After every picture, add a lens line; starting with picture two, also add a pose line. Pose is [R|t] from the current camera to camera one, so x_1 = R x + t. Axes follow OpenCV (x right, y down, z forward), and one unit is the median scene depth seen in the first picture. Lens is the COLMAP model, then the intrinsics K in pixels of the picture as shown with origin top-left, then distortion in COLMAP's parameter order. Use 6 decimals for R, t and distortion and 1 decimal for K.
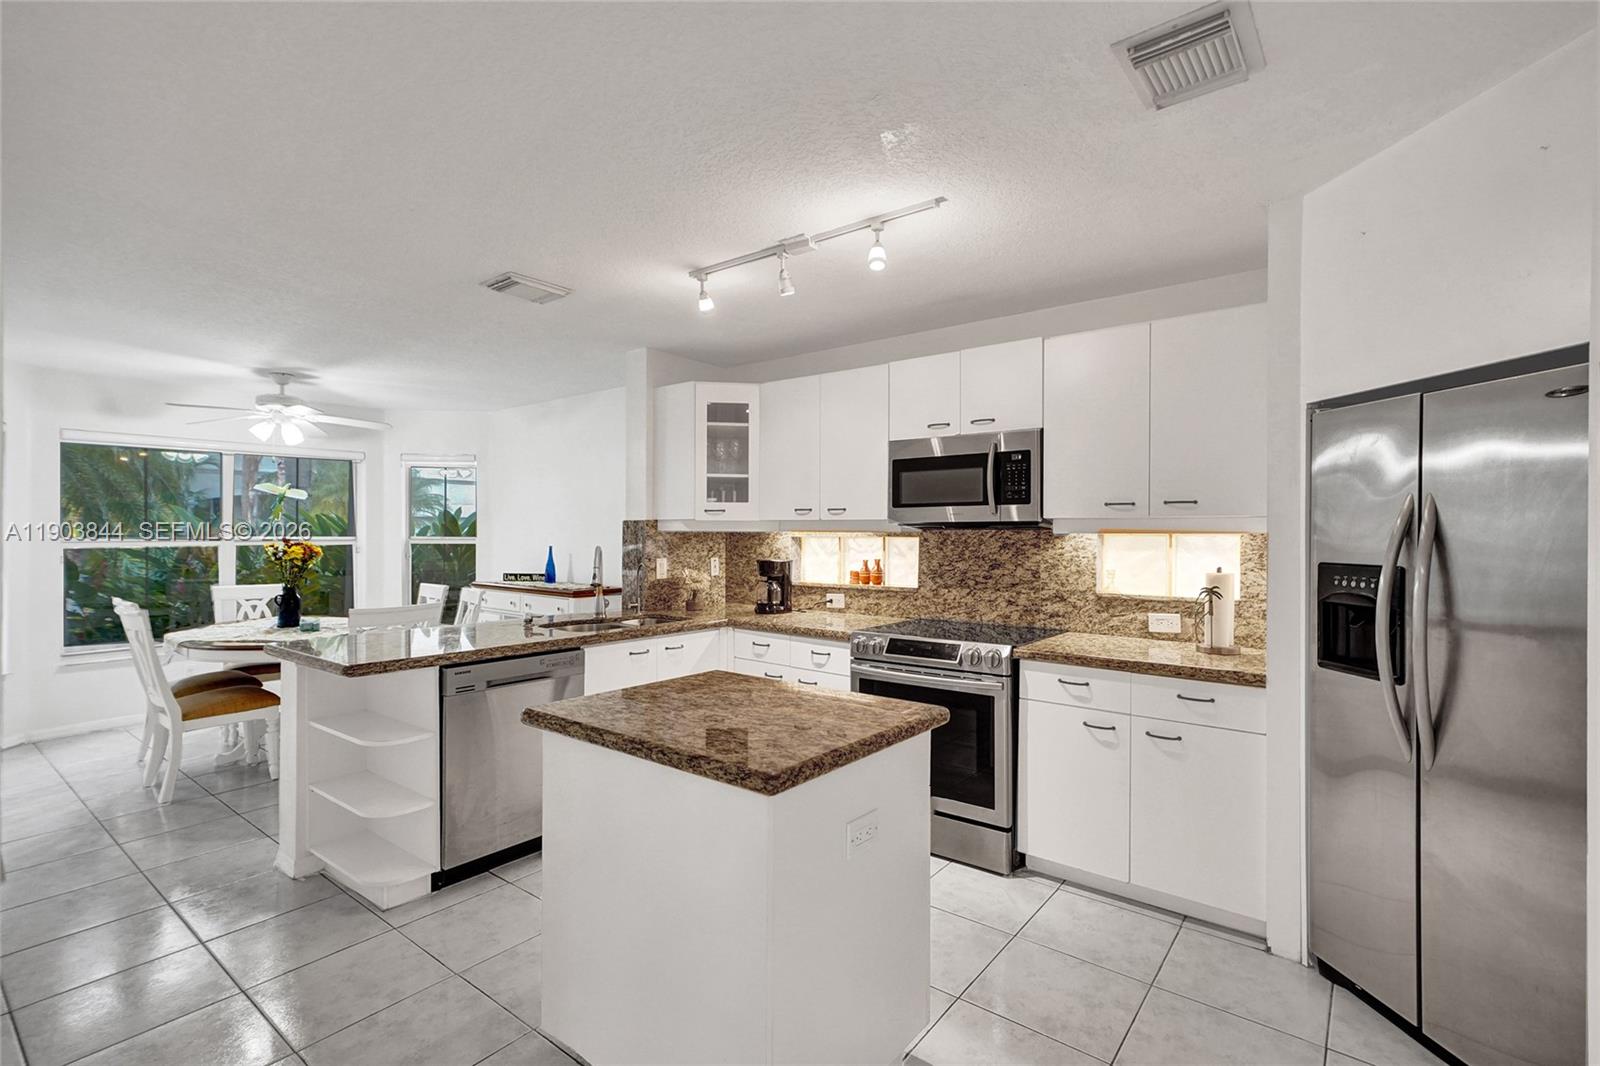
lens RADIAL K [[742.9, 0, 804.1], [0, 742.9, 536.0], [0, 0, 1]] dist [-0.000188, 0.010559]
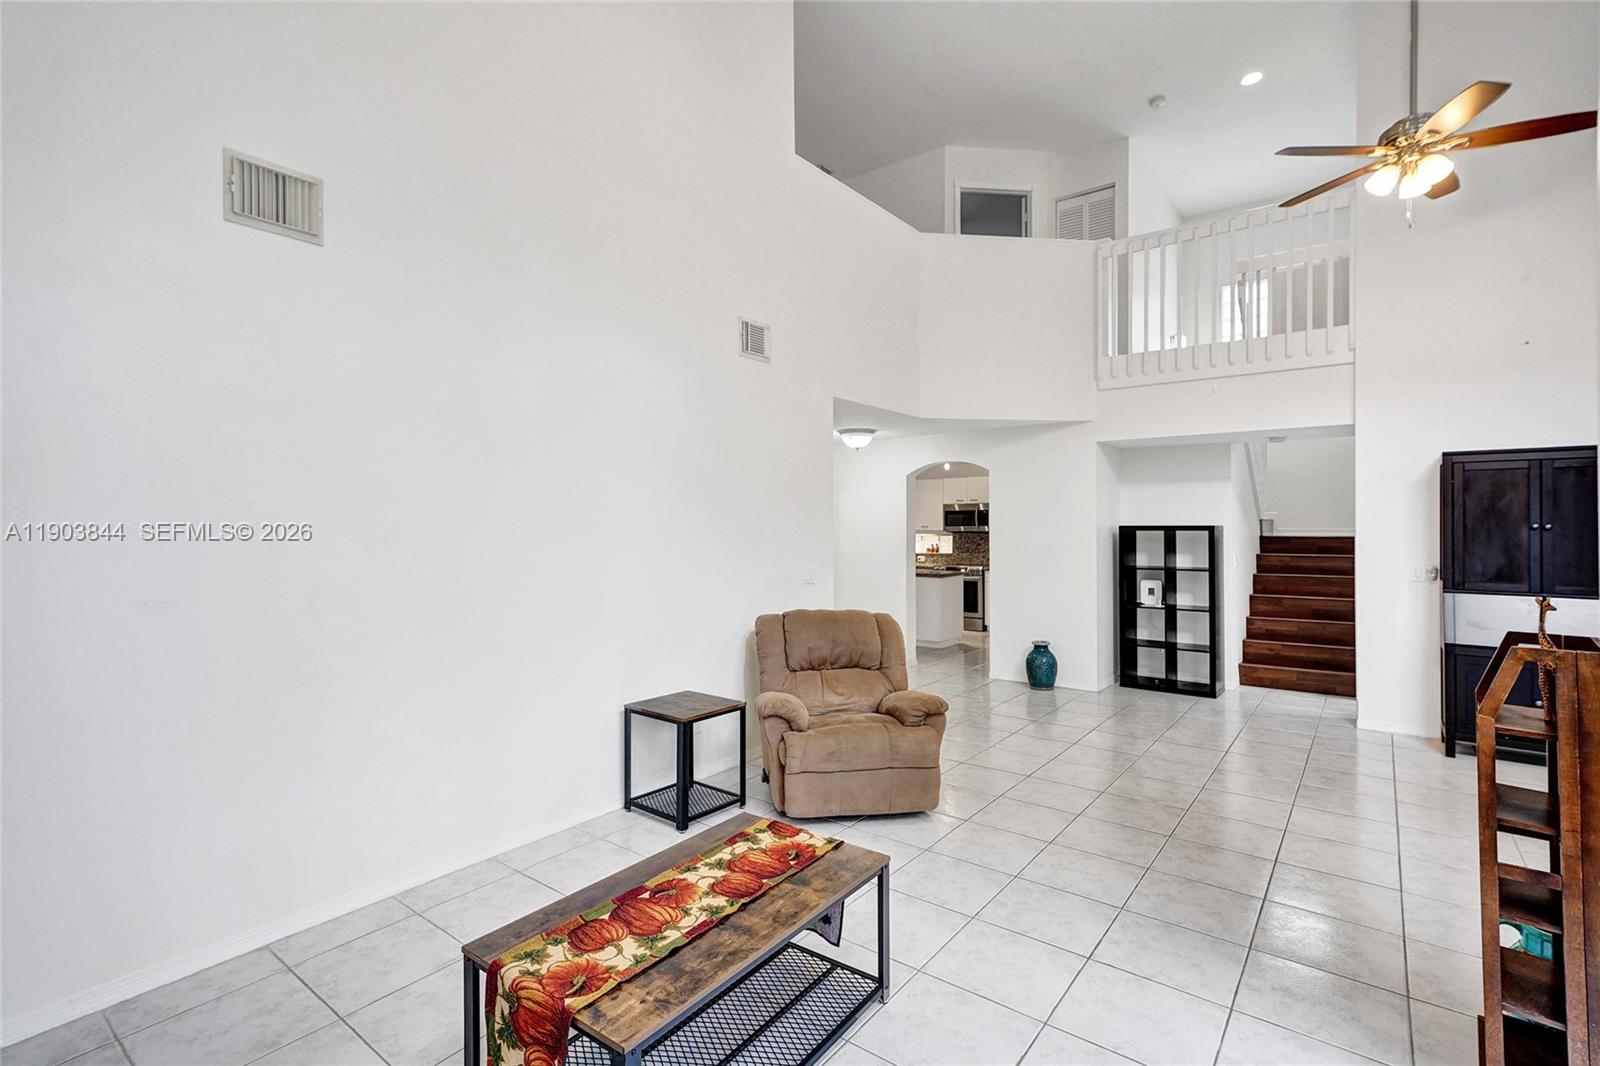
lens RADIAL K [[742.9, 0, 804.1], [0, 742.9, 536.0], [0, 0, 1]] dist [-0.000188, 0.010559]
pose [[0.999918, -0.009777, 0.008279, -0.521791], [0.009710, 0.999919, 0.008172, -0.030792], [-0.008358, -0.008091, 0.999932, -2.205486]]
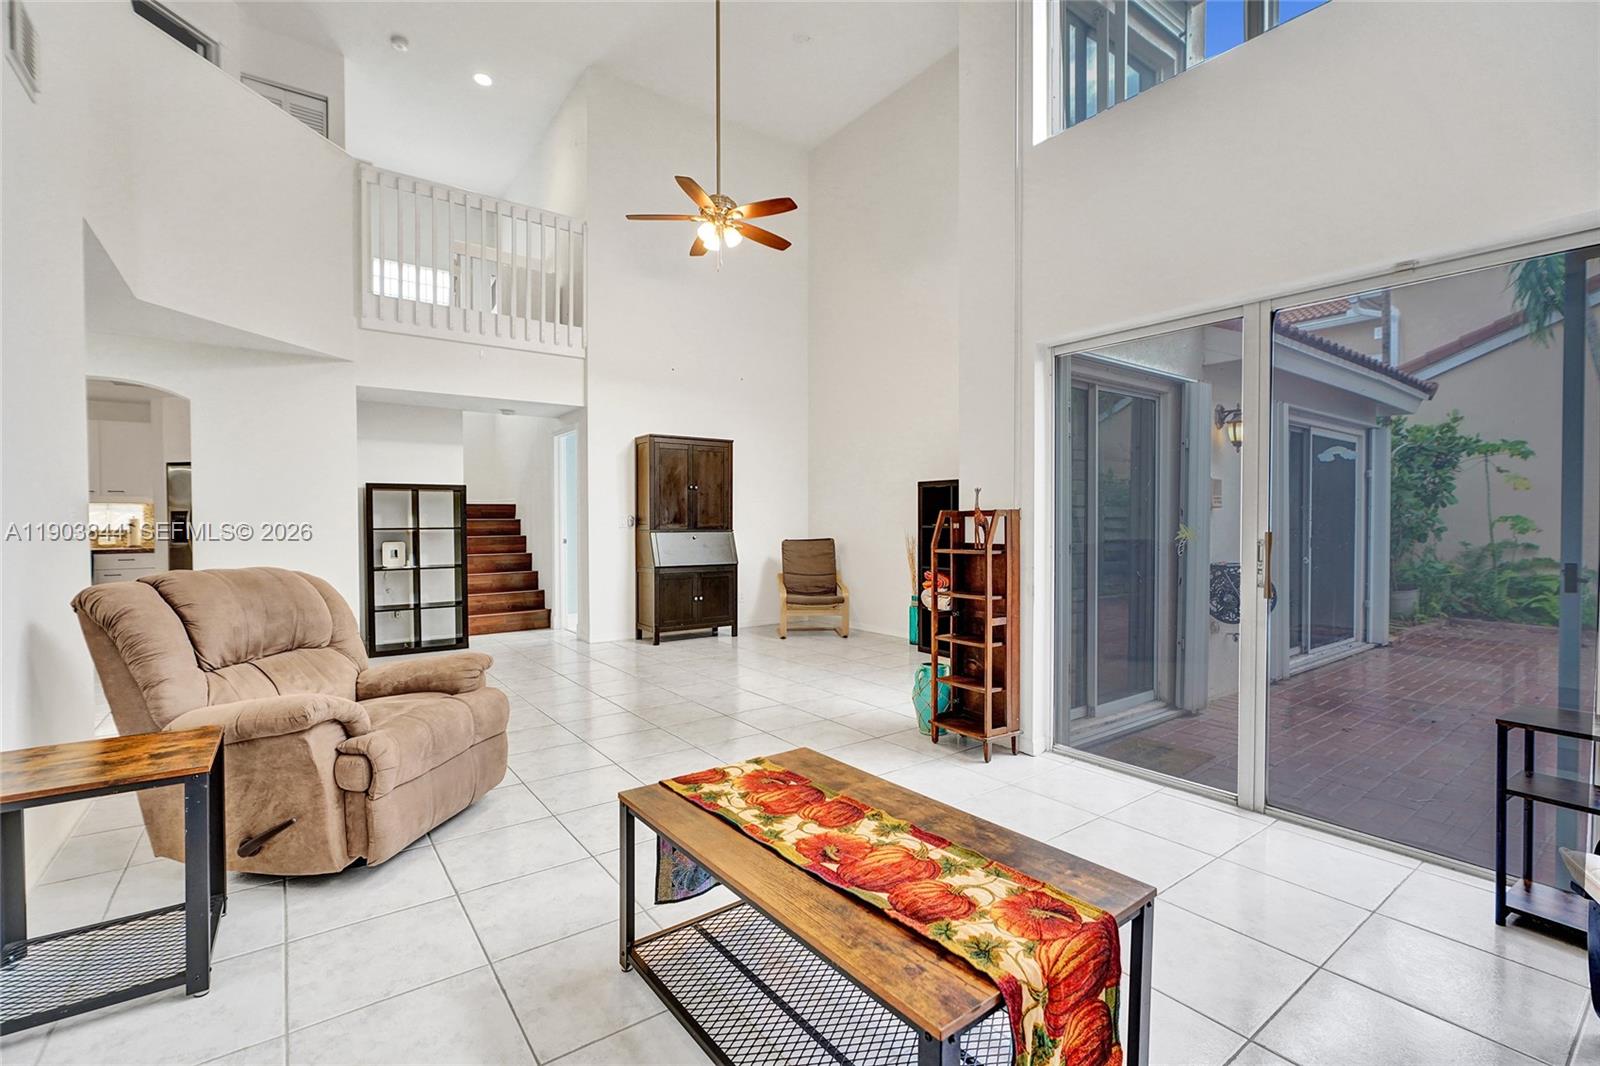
lens RADIAL K [[703.7, 0, 795.8], [0, 703.7, 538.5], [0, 0, 1]] dist [-0.001649, -0.000059]
pose [[0.278742, -0.033784, 0.959772, -1.032328], [0.011408, 0.999427, 0.031867, 0.060869], [-0.960298, 0.002066, 0.278968, -1.703062]]
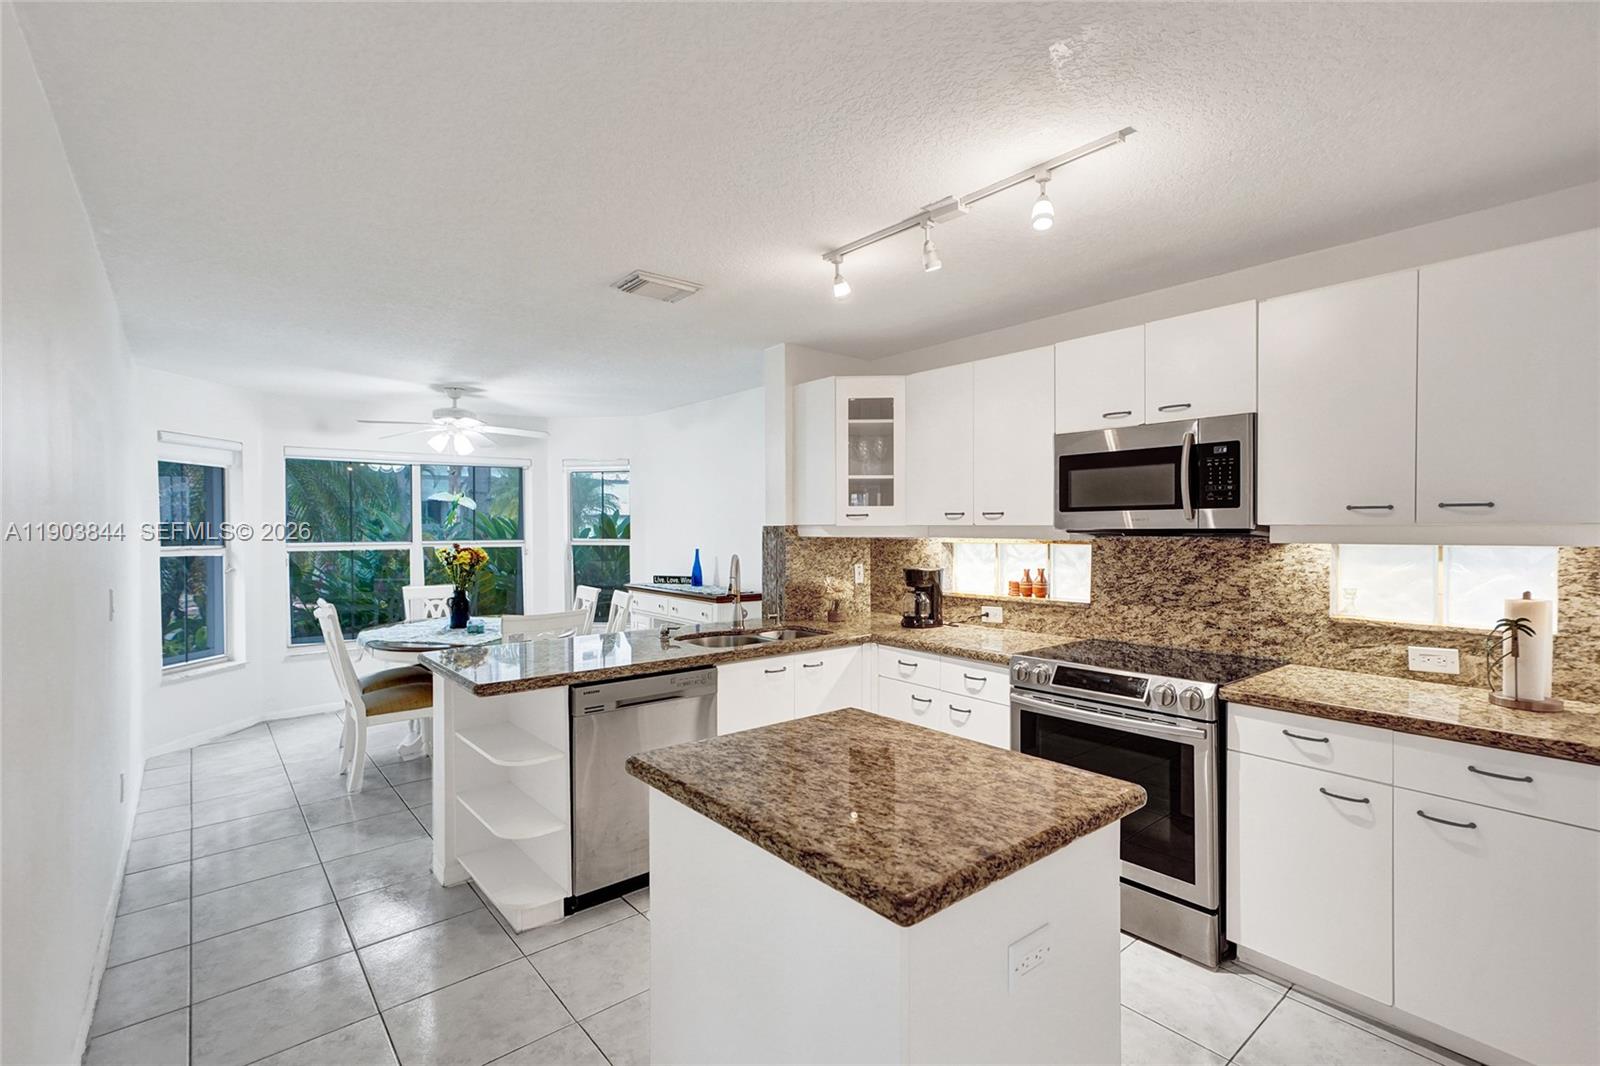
lens RADIAL K [[742.9, 0, 804.1], [0, 742.9, 536.0], [0, 0, 1]] dist [-0.000188, 0.010559]
pose [[0.978990, -0.004555, -0.203858, 0.004549], [0.006177, 0.999954, 0.007321, -0.019655], [0.203815, -0.008427, 0.978973, 0.102660]]
